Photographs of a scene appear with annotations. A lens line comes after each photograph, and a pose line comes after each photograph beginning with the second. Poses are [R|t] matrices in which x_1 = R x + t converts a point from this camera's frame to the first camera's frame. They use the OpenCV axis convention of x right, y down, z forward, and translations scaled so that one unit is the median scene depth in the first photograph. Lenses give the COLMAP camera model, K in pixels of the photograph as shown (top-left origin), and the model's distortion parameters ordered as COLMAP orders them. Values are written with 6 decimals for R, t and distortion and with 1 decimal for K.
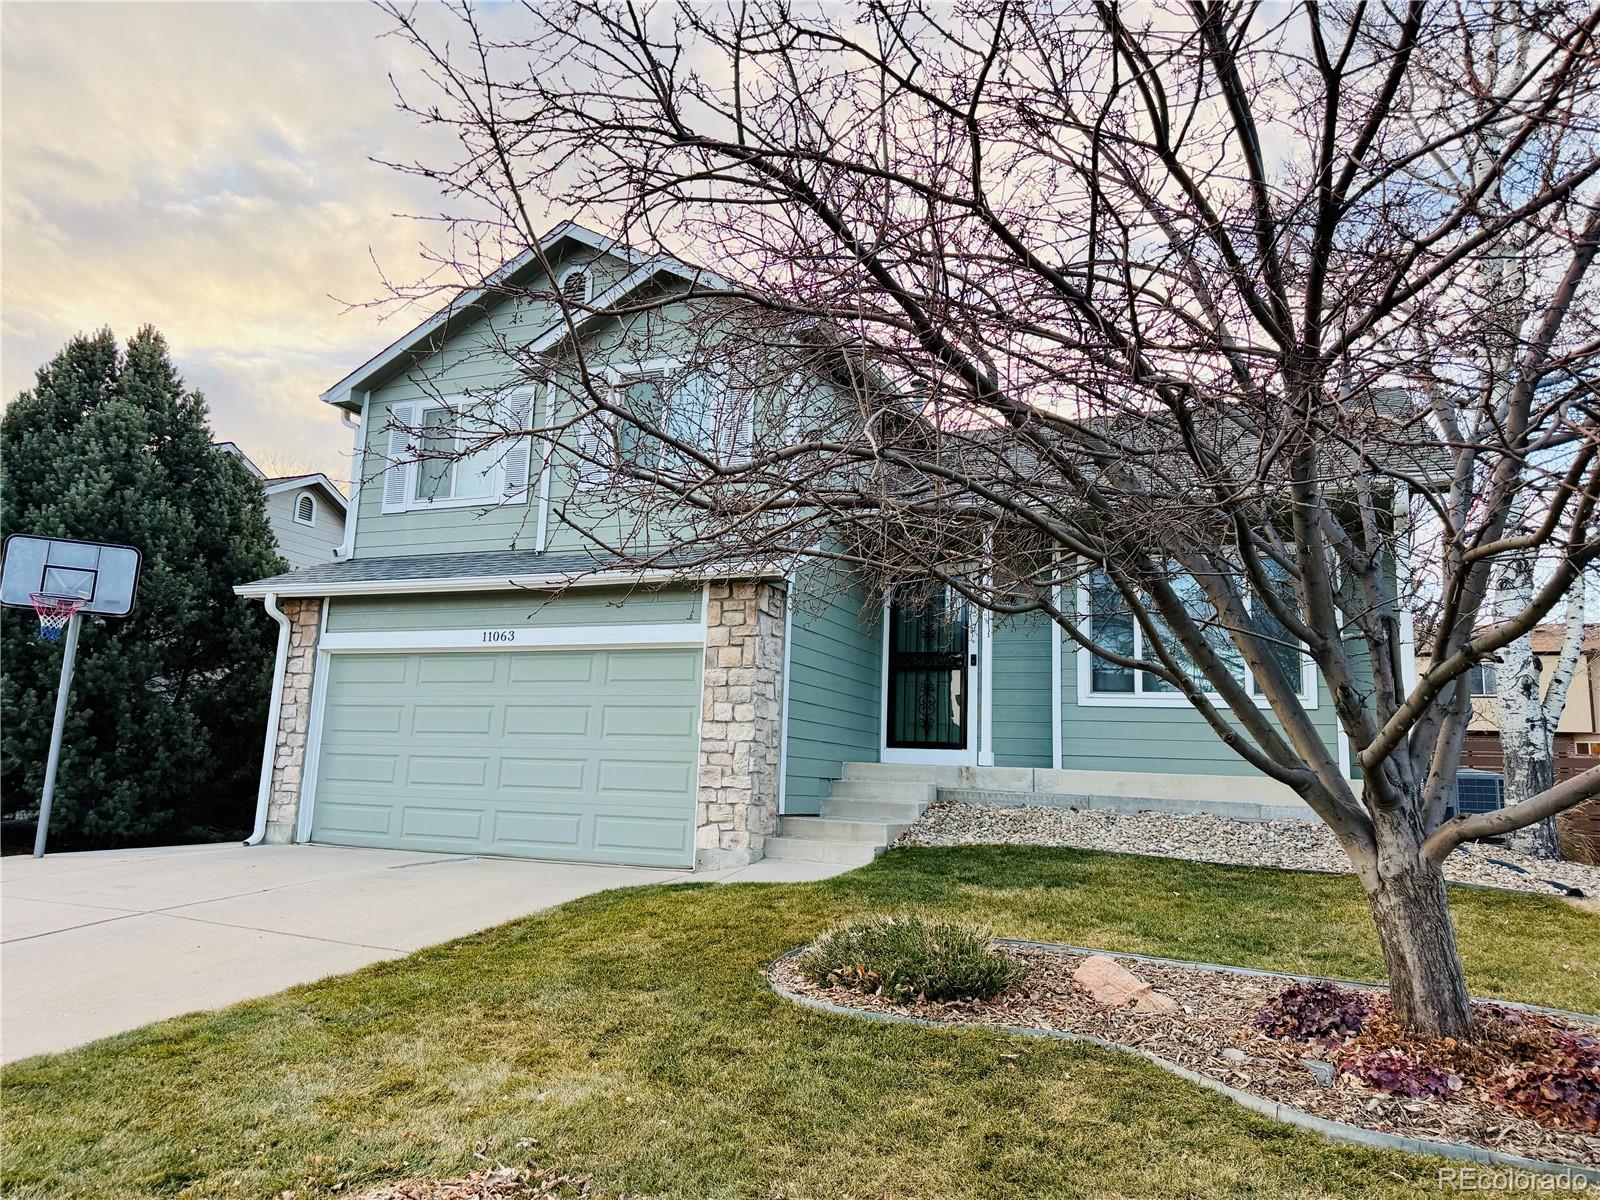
lens RADIAL K [[1124.8, 0, 800.0], [0, 1124.8, 600.0], [0, 0, 1]] dist [0.144007, -0.195087]
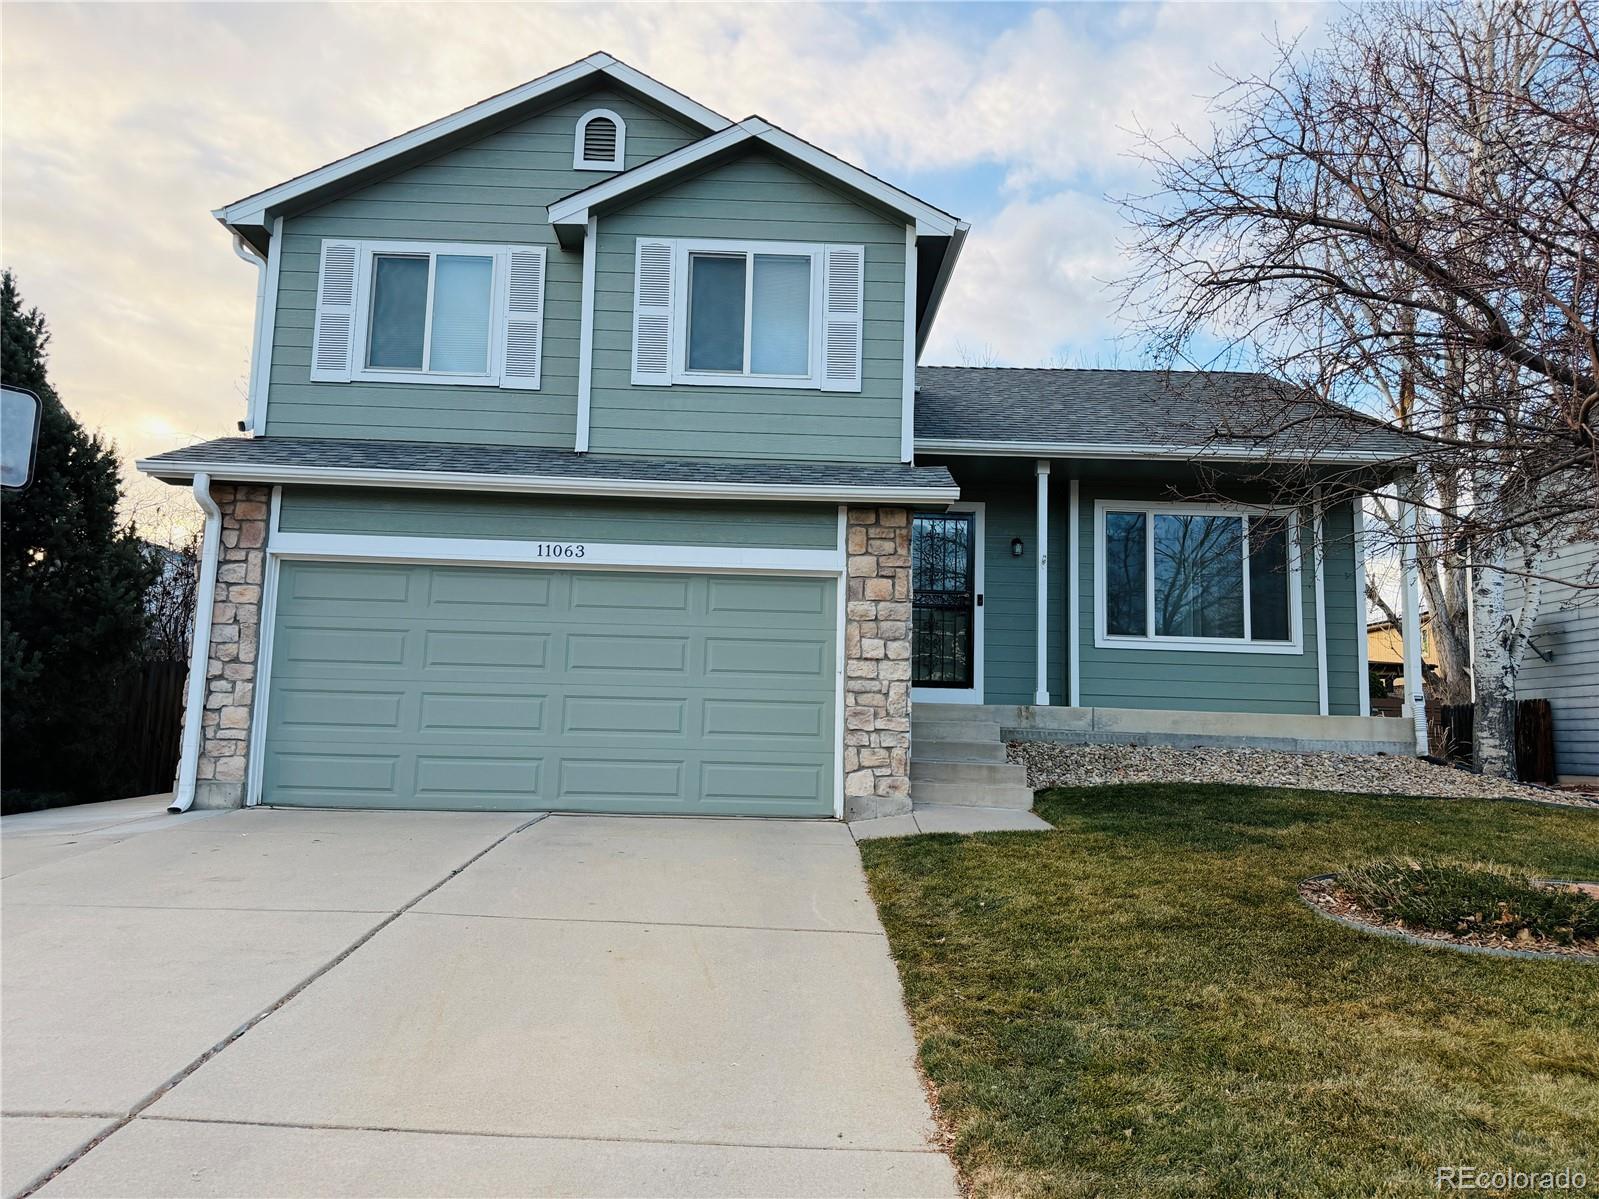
lens RADIAL K [[1124.1, 0, 799.5], [0, 1124.1, 599.5], [0, 0, 1]] dist [0.144007, -0.195087]
pose [[0.907727, 0.036860, 0.417940, -0.440132], [-0.060452, 0.997230, 0.043345, 0.020398], [-0.415184, -0.064611, 0.907440, 0.171271]]
